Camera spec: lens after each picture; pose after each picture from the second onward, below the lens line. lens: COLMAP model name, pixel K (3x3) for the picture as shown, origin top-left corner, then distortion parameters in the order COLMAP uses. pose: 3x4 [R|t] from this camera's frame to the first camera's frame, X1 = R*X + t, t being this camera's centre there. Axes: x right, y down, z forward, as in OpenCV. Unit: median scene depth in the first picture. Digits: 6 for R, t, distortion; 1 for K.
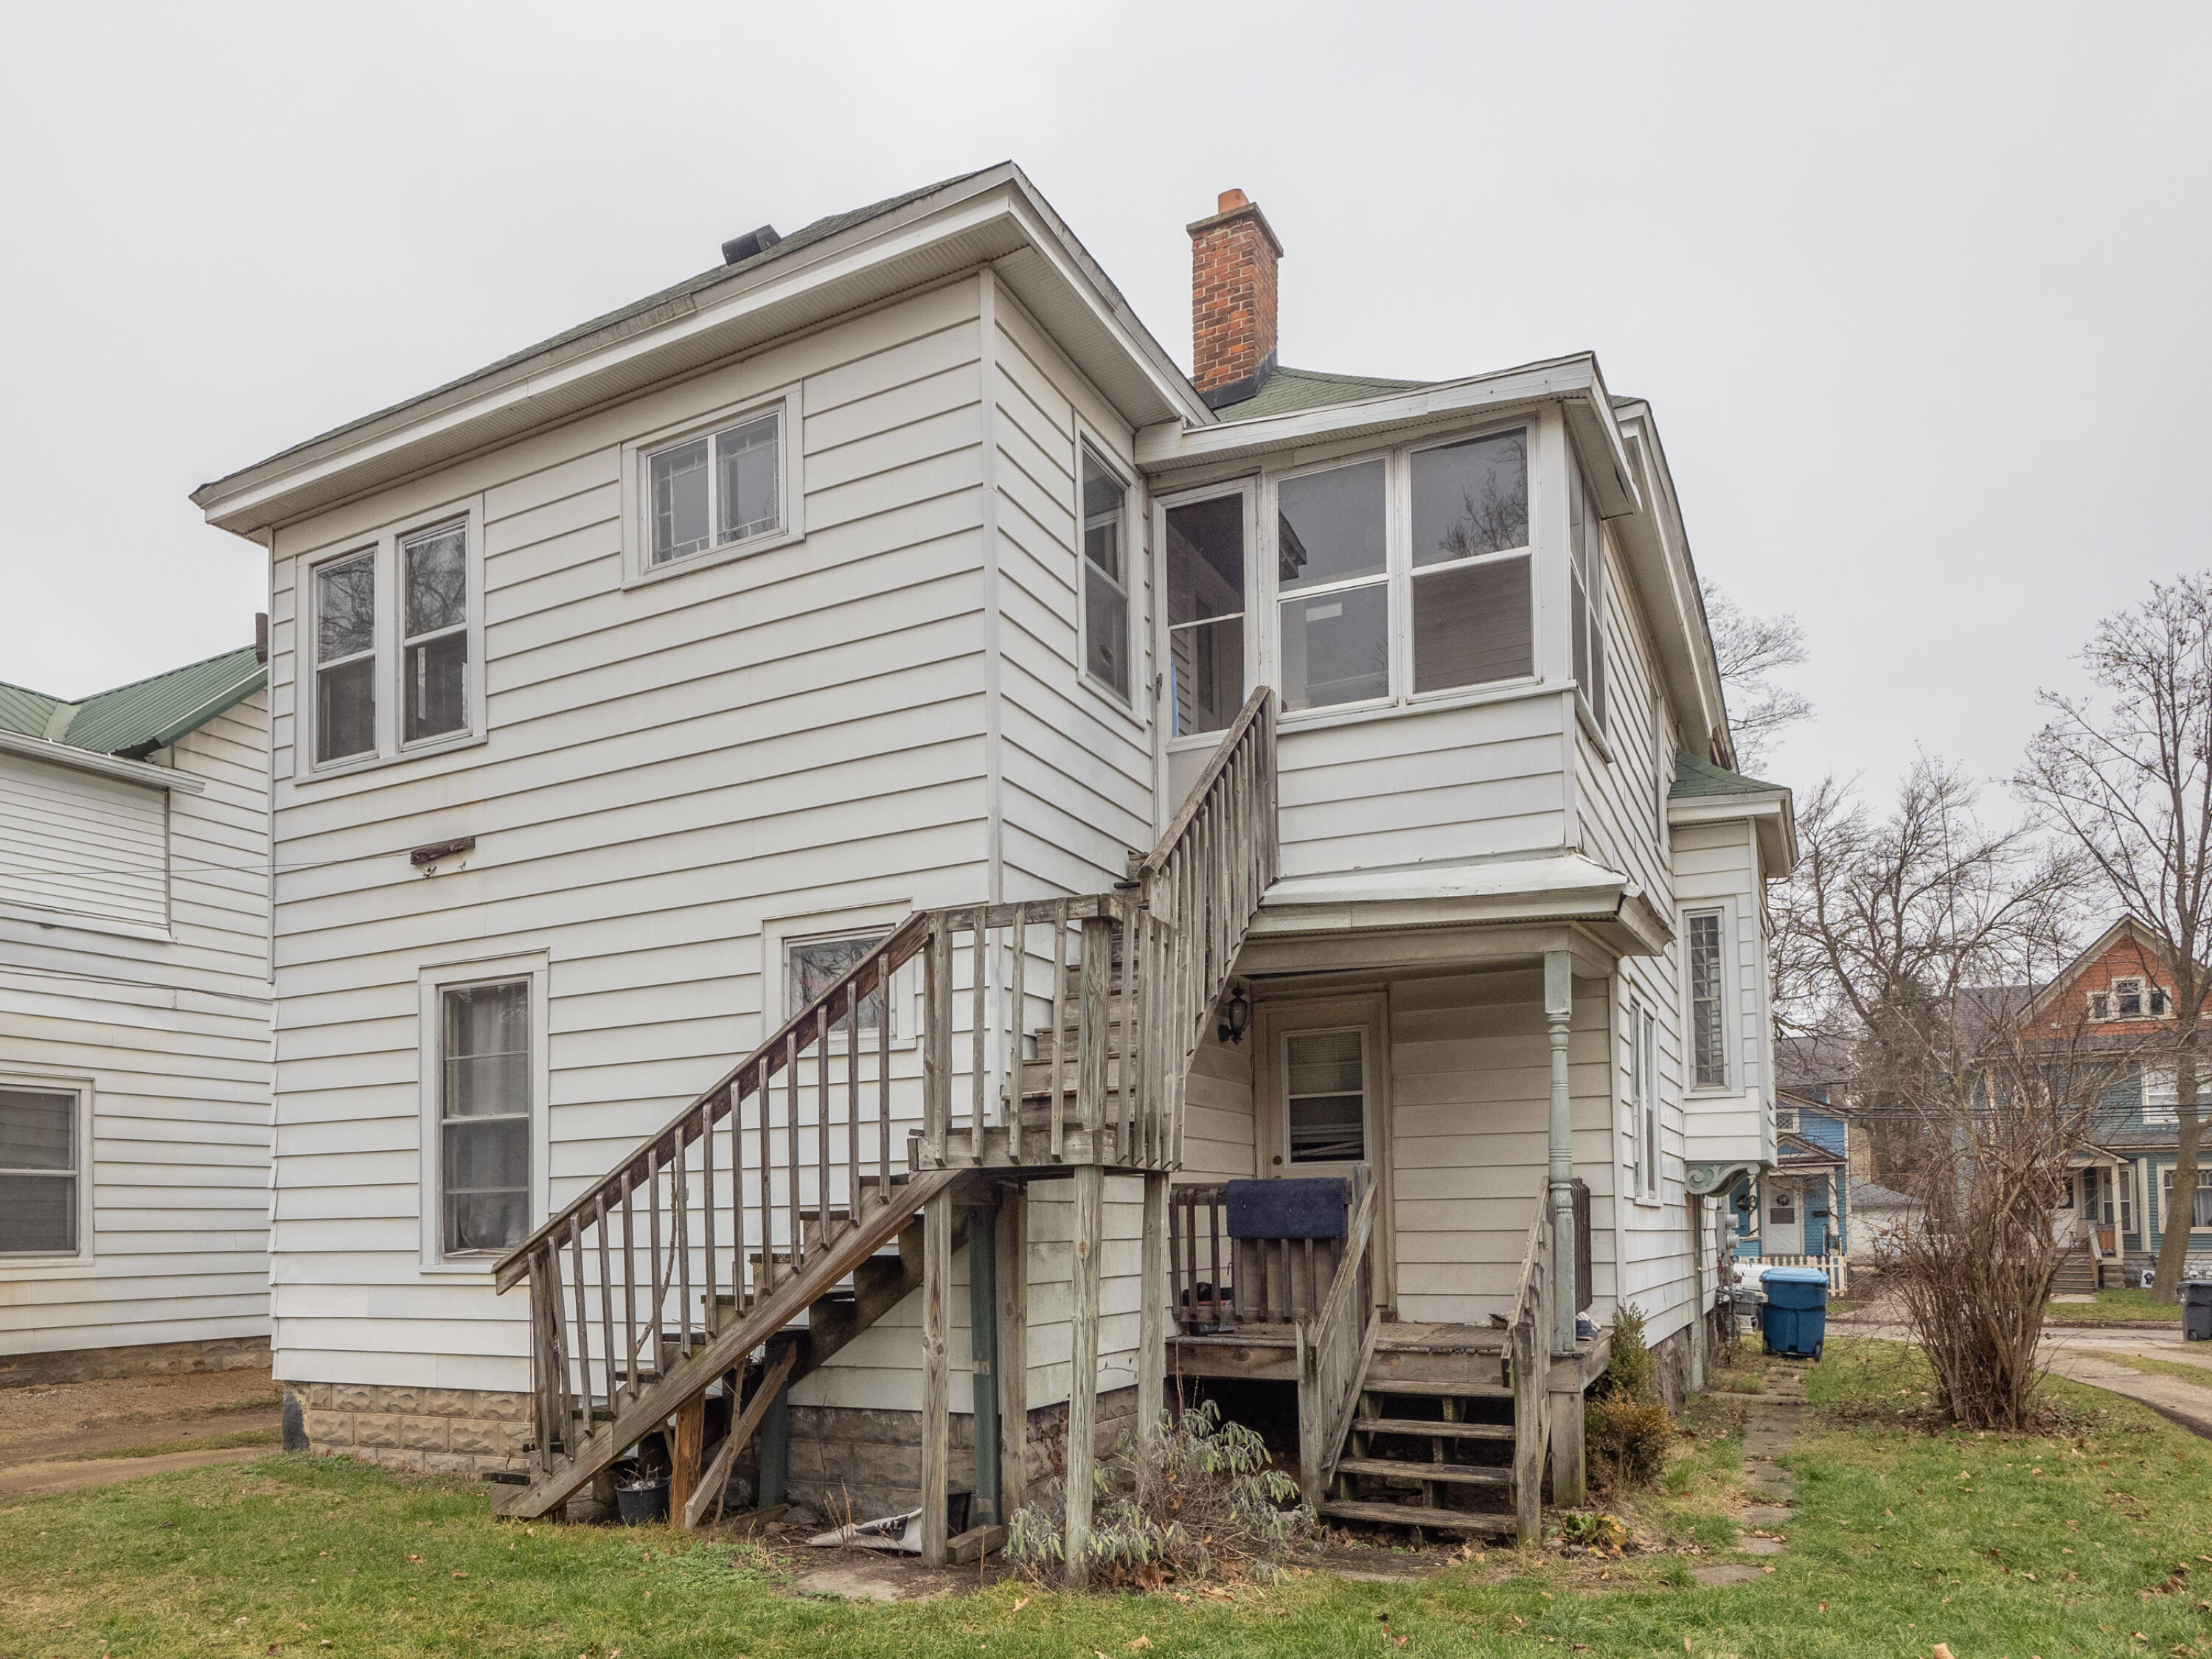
lens RADIAL K [[1347.5, 0, 1108.5], [0, 1347.5, 866.4], [0, 0, 1]] dist [0.004380, -0.000411]
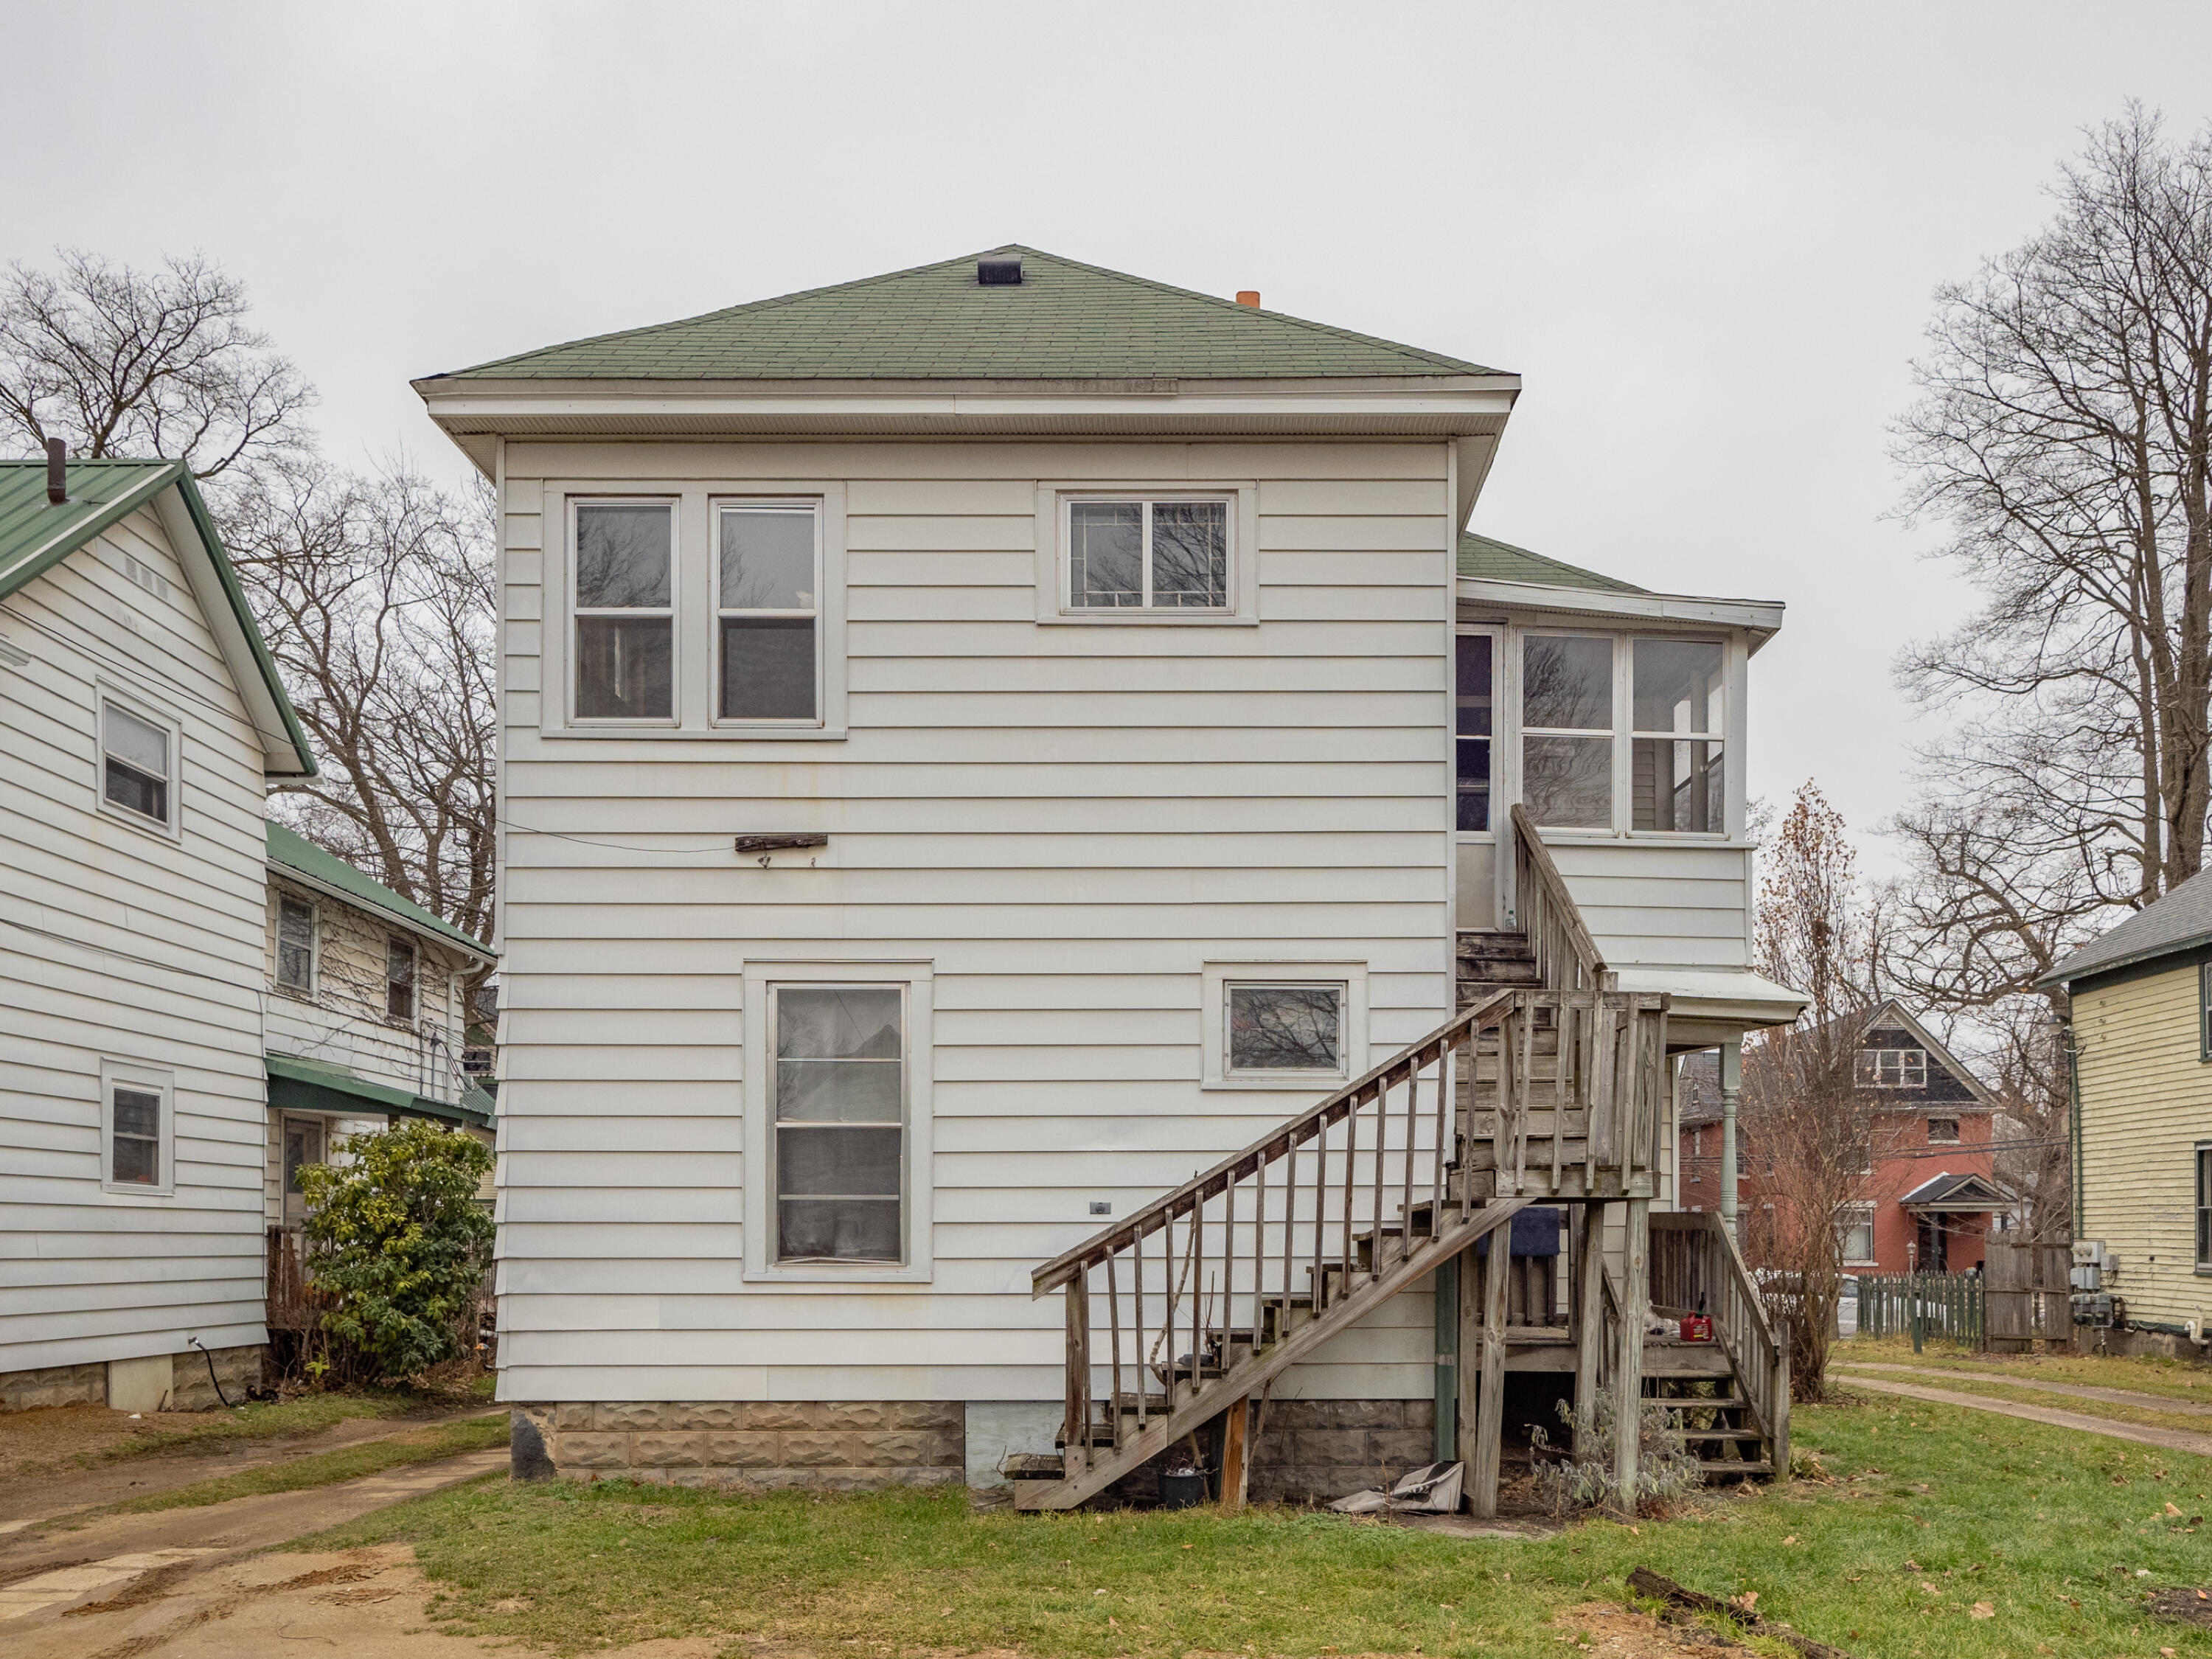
lens RADIAL K [[1454.3, 0, 1106.0], [0, 1454.3, 829.5], [0, 0, 1]] dist [0.002888, 0.000630]
pose [[0.899806, 0.133438, 0.415384, -0.781033], [-0.125765, 0.990997, -0.045916, -0.002305], [-0.417771, -0.010926, 0.908486, -0.045773]]
